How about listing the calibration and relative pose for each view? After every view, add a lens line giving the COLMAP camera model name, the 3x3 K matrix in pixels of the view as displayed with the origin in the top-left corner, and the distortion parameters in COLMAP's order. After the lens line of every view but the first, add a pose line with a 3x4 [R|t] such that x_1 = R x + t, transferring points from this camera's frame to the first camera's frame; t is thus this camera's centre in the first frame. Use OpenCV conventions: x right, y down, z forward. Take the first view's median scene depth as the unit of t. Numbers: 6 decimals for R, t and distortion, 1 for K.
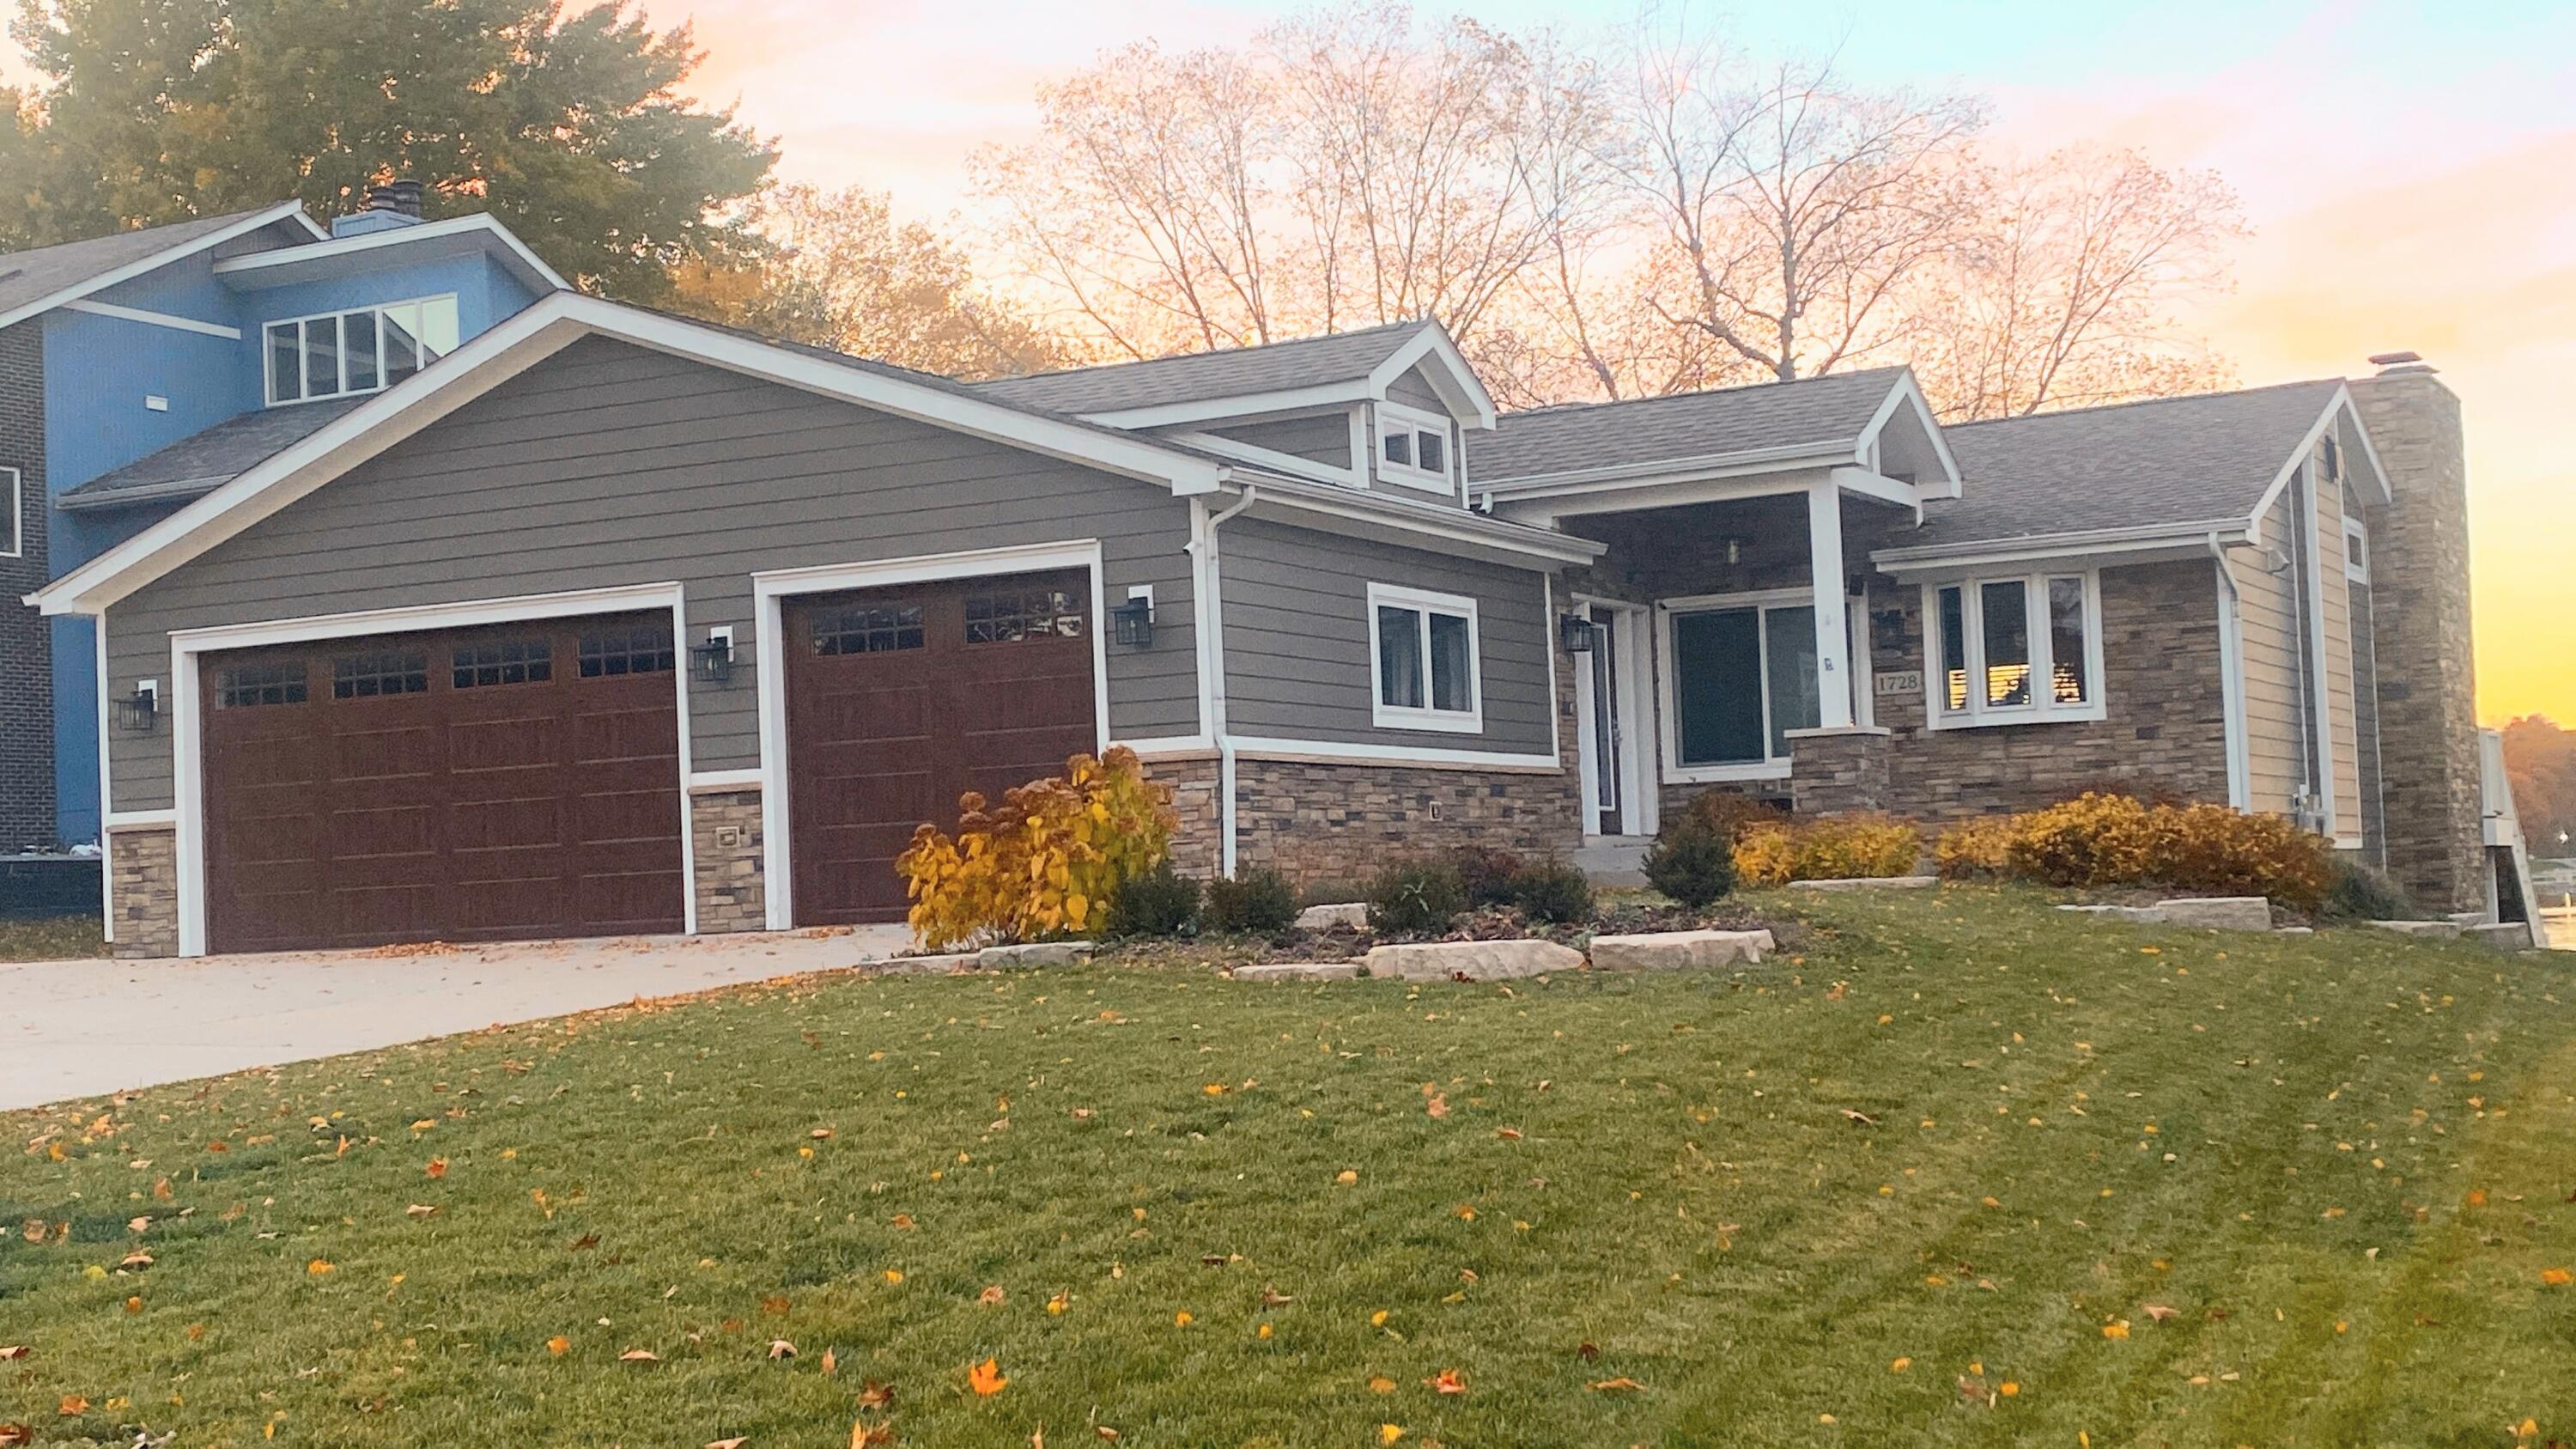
lens RADIAL K [[3220.7, 0, 1288.2], [0, 3220.7, 774.9], [0, 0, 1]] dist [0.232993, -0.843179]
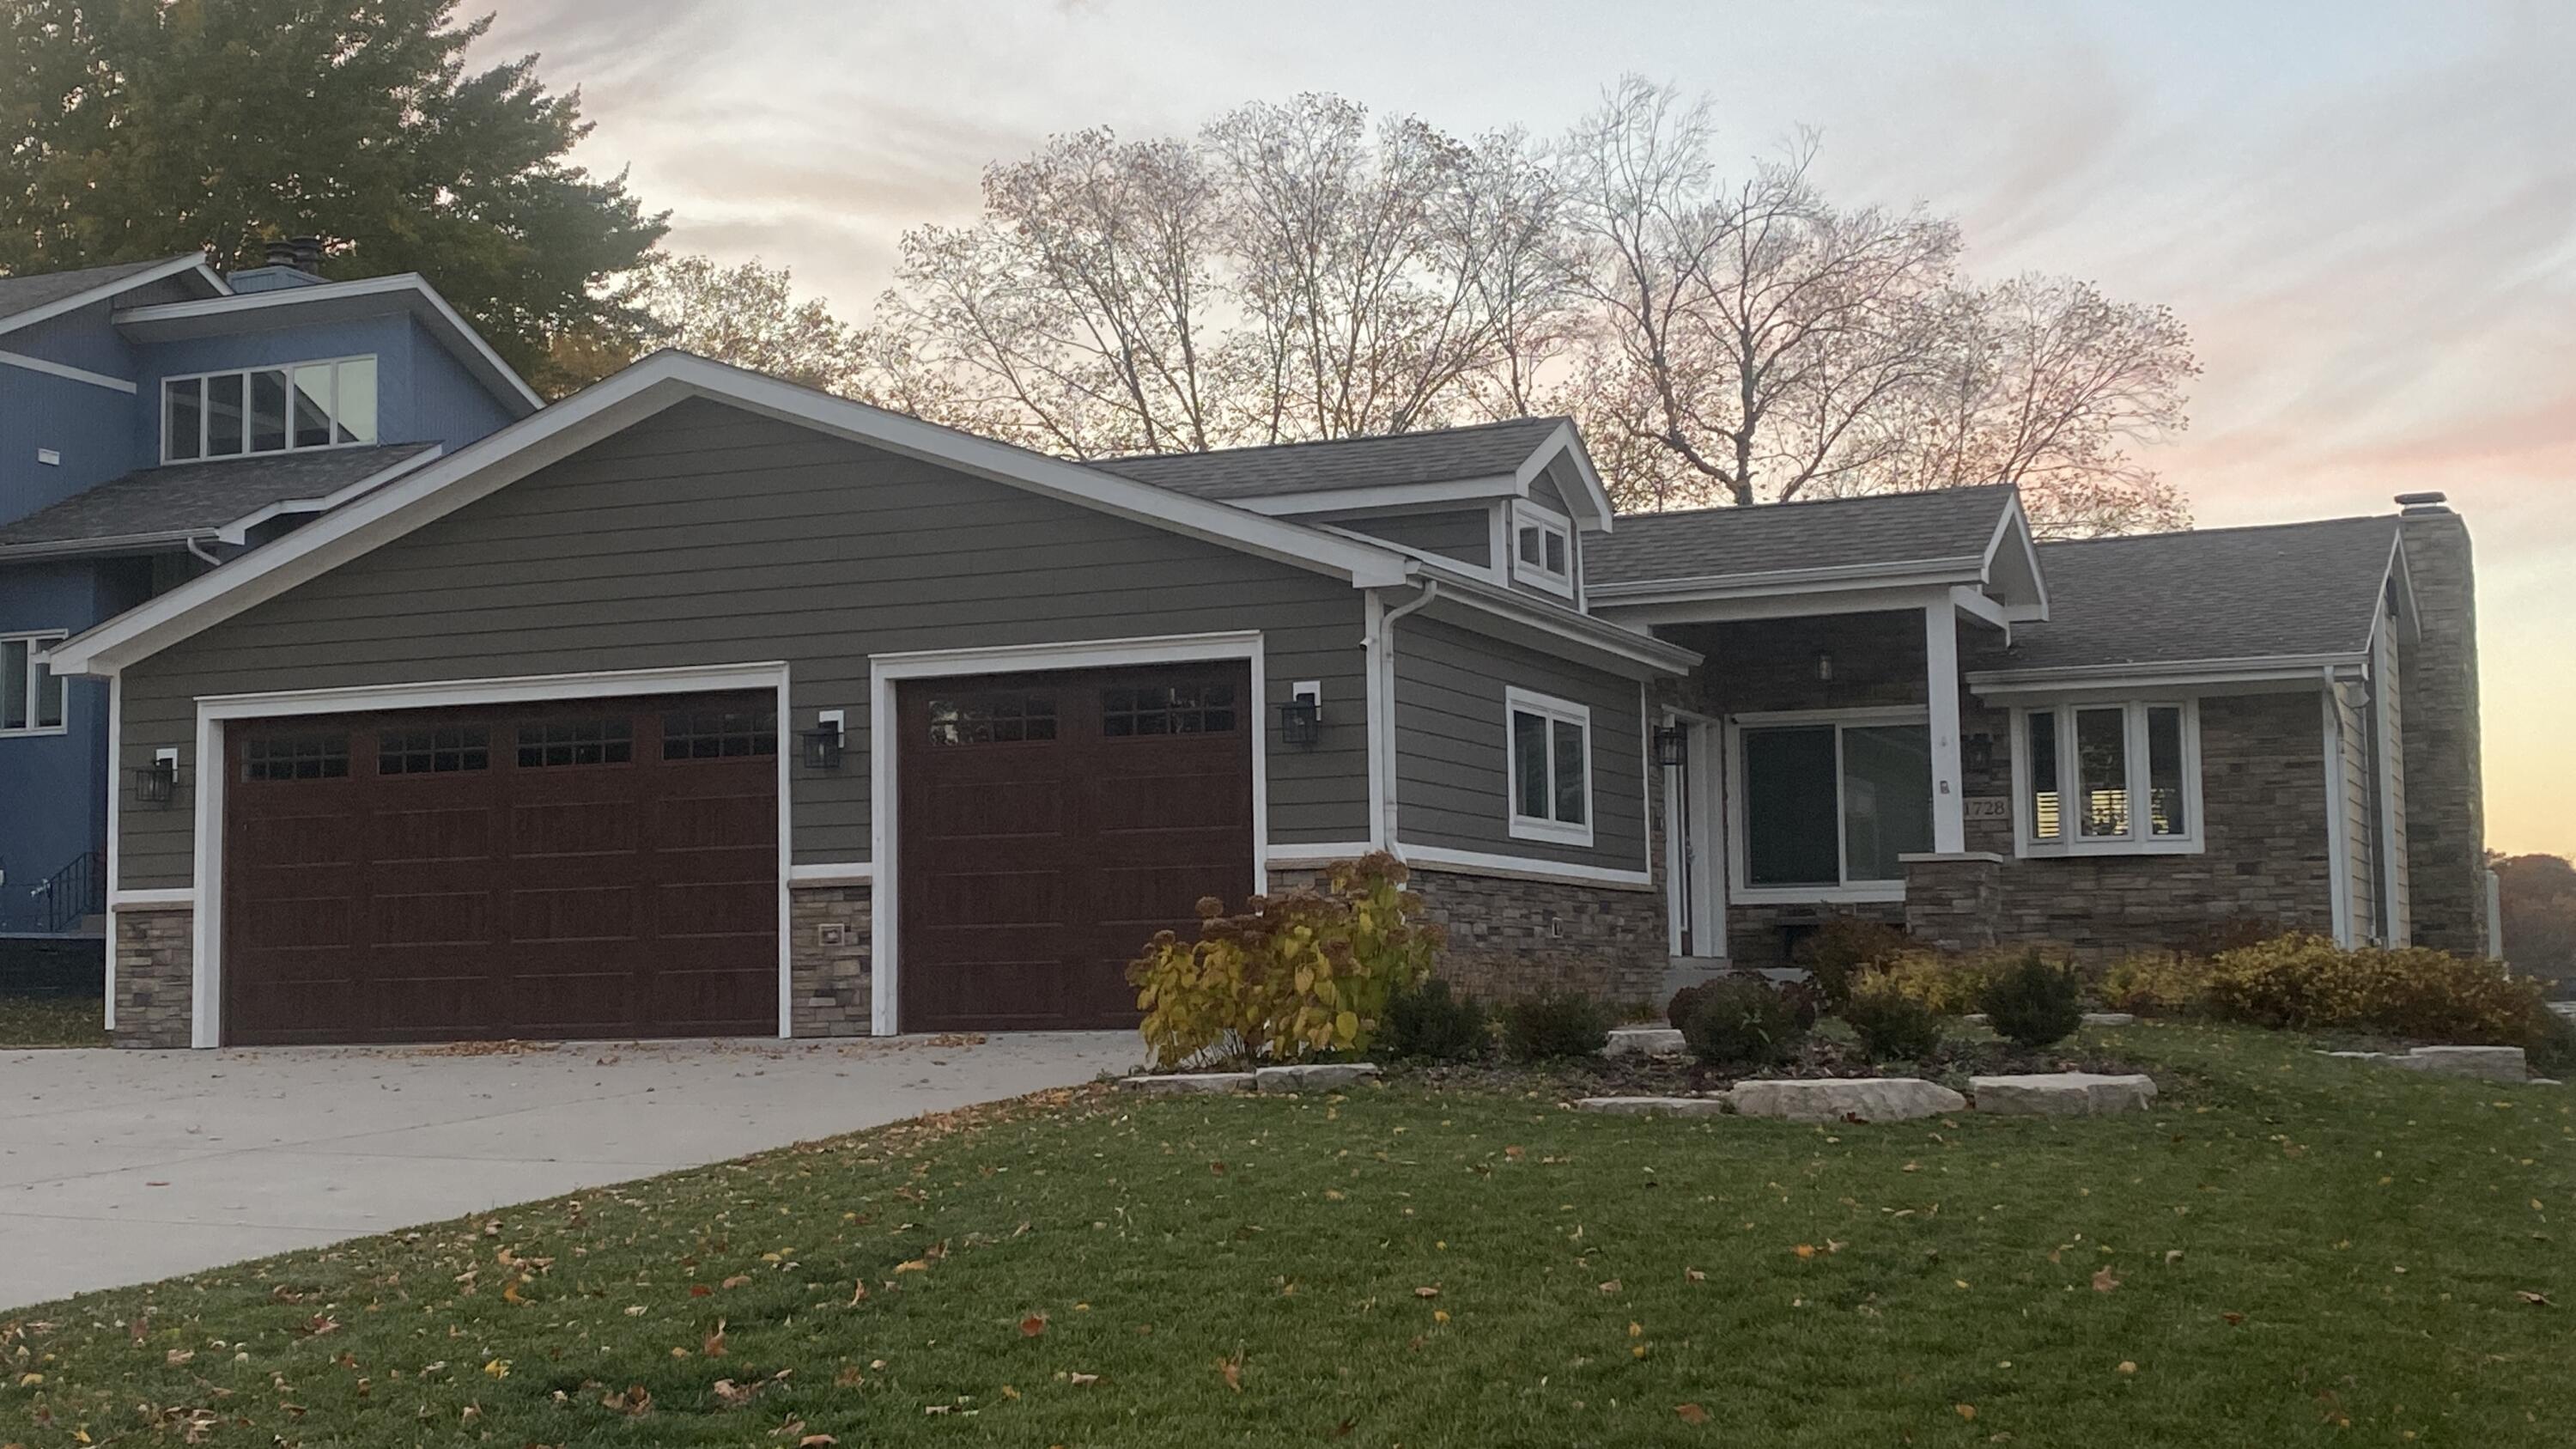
lens RADIAL K [[3229.8, 0, 1286.8], [0, 3229.8, 723.8], [0, 0, 1]] dist [0.212181, -0.737404]
pose [[0.996644, 0.033039, 0.074894, -0.100291], [-0.029409, 0.998363, -0.049062, 0.000397], [-0.076392, 0.046695, 0.995984, 0.045902]]
